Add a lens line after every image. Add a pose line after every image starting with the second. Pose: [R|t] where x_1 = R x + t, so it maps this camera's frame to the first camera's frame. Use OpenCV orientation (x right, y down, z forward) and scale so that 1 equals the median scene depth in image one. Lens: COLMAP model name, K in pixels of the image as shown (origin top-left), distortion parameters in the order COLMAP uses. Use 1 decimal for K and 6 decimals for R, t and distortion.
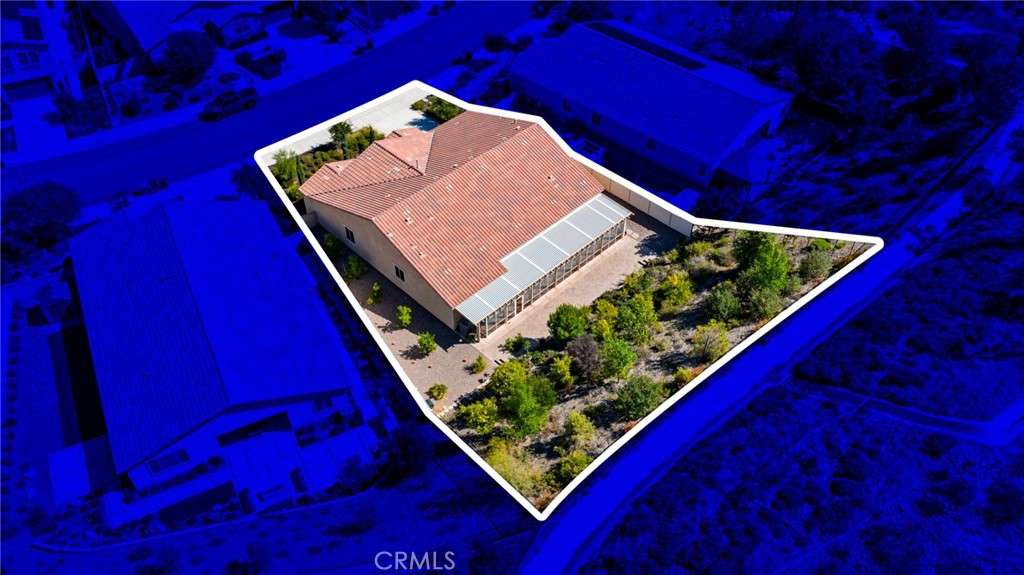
lens RADIAL K [[847.3, 0, 512.0], [0, 847.3, 287.5], [0, 0, 1]] dist [-0.000199, -0.005607]
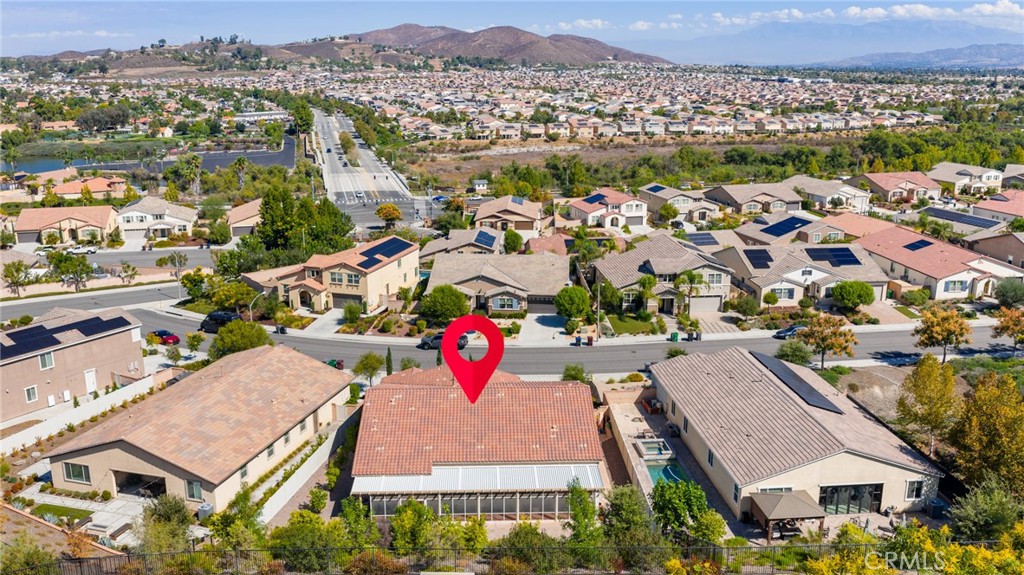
lens RADIAL K [[843.4, 0, 512.0], [0, 843.4, 287.5], [0, 0, 1]] dist [0.033236, -0.075140]
pose [[0.736120, 0.170332, -0.655068, 0.577901], [-0.481749, 0.811676, -0.330303, 0.070969], [0.475442, 0.558721, 0.679548, 0.259224]]
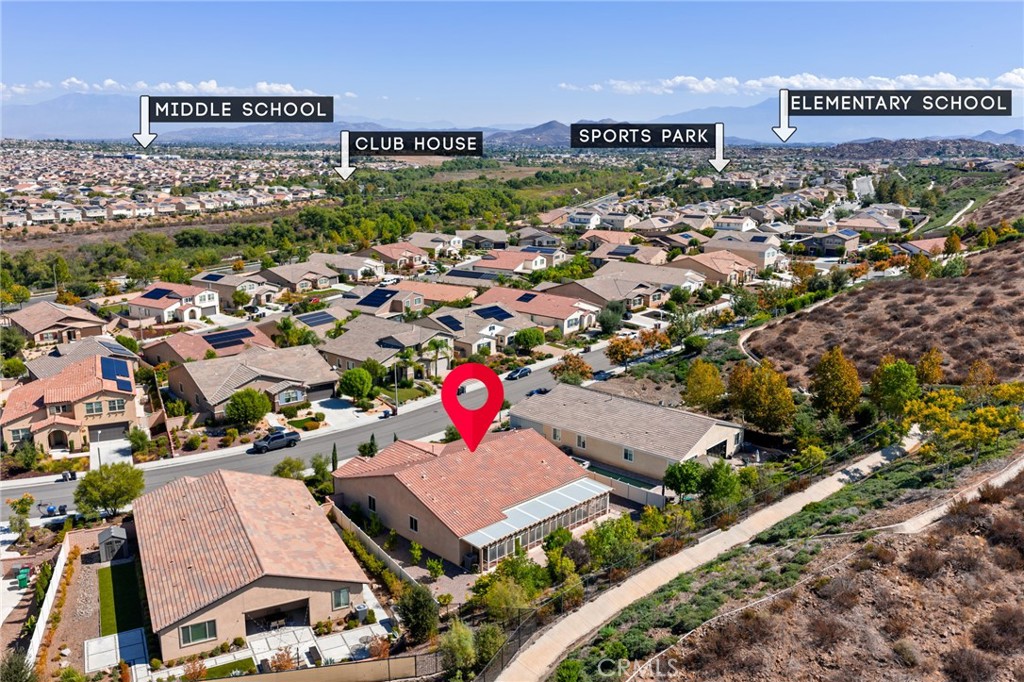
lens RADIAL K [[844.2, 0, 512.0], [0, 844.2, 341.0], [0, 0, 1]] dist [0.015729, -0.045787]
pose [[0.999993, 0.003851, -0.000291, 0.000616], [-0.003413, 0.846007, -0.533160, 0.354070], [-0.001807, 0.533157, 0.846014, -0.099562]]
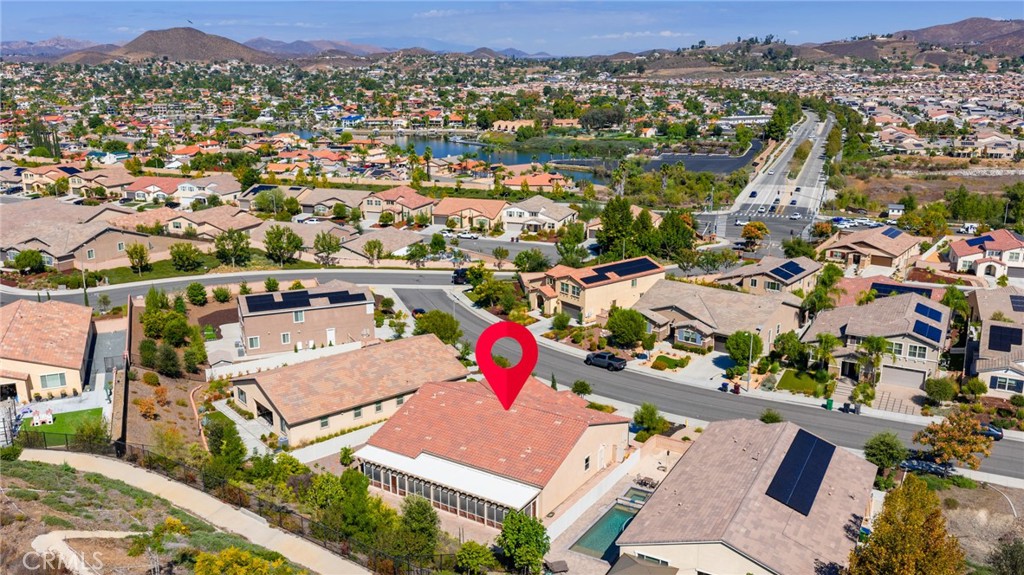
lens RADIAL K [[843.4, 0, 512.0], [0, 843.4, 287.5], [0, 0, 1]] dist [0.033236, -0.075140]
pose [[0.221010, 0.248120, -0.943181, 0.945043], [-0.695164, 0.718377, 0.026088, -0.277930], [0.684033, 0.649900, 0.331253, 0.504117]]
